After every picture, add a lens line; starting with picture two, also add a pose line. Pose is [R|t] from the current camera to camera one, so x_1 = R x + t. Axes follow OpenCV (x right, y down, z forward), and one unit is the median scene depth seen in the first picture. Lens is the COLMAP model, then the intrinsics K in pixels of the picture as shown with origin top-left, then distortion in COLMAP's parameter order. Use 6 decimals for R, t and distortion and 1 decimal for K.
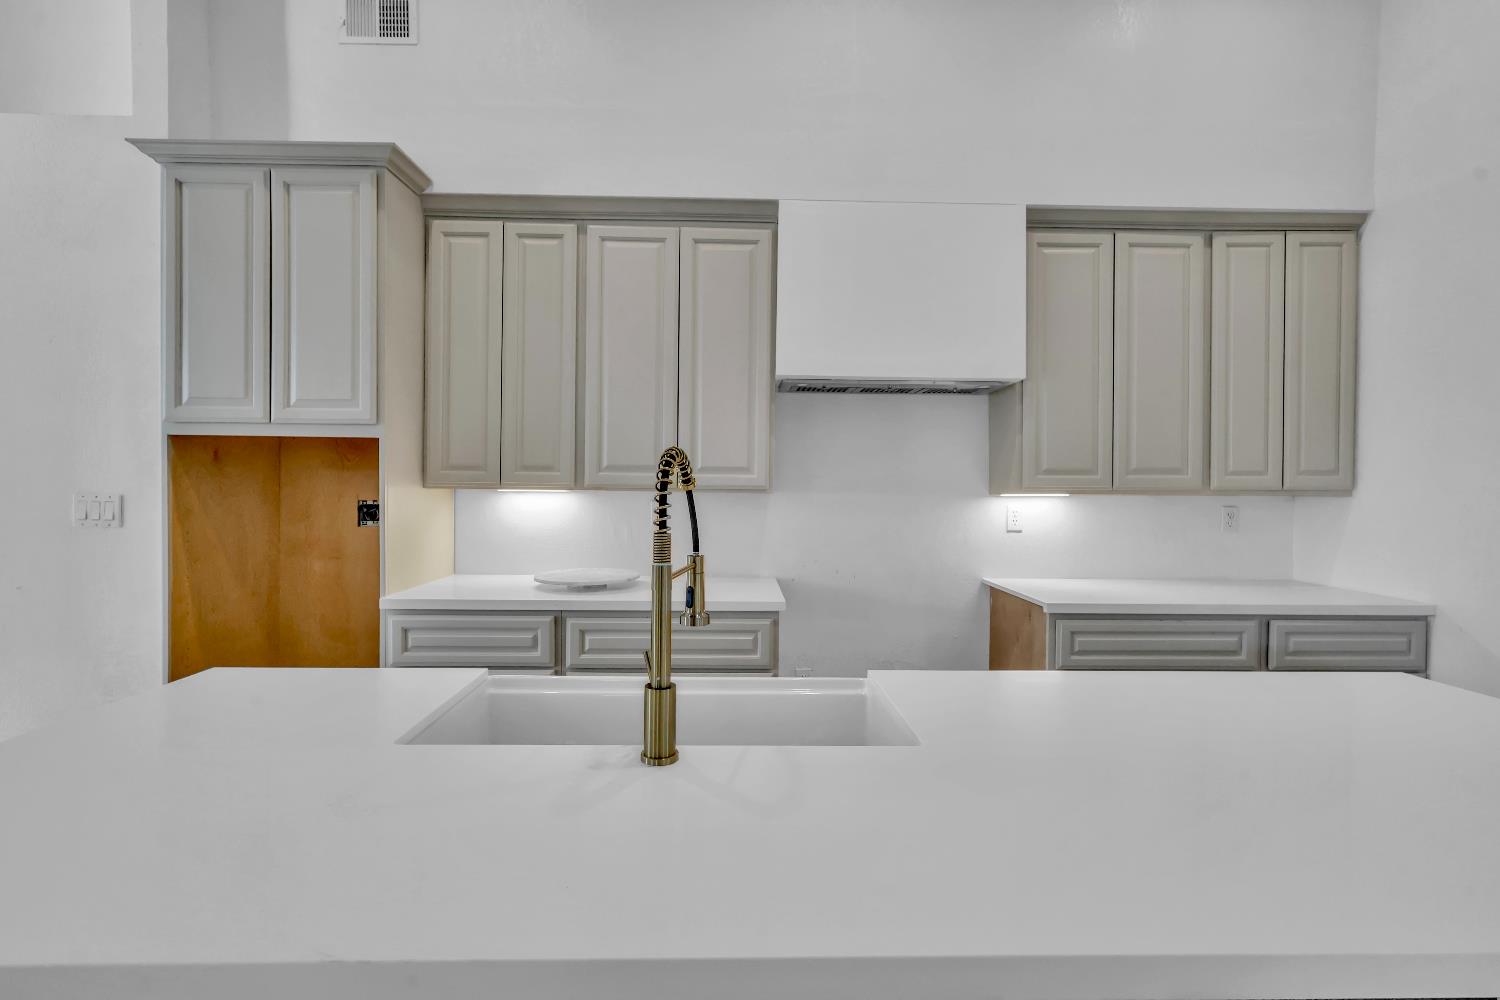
lens RADIAL K [[698.0, 0, 750.8], [0, 698.0, 497.6], [0, 0, 1]] dist [-0.002103, 0.000146]
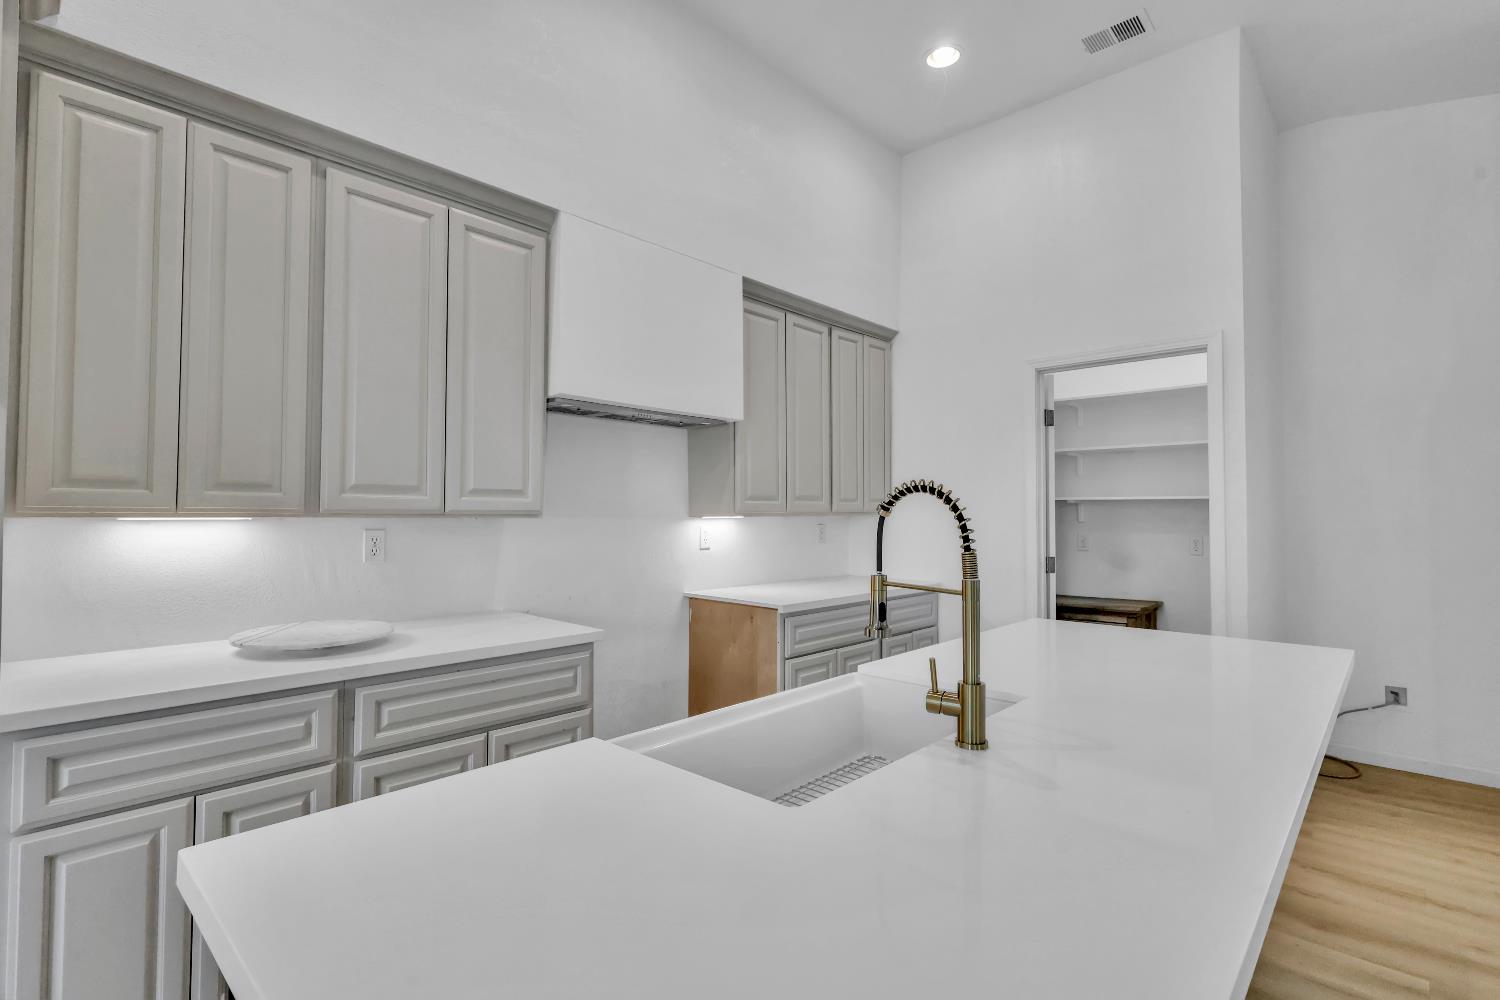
lens RADIAL K [[698.0, 0, 750.8], [0, 698.0, 497.6], [0, 0, 1]] dist [-0.002103, 0.000146]
pose [[0.704705, 0.009380, 0.709438, -0.441463], [0.011963, 0.999613, -0.025100, -0.007391], [-0.709399, 0.026175, 0.704321, 0.150409]]
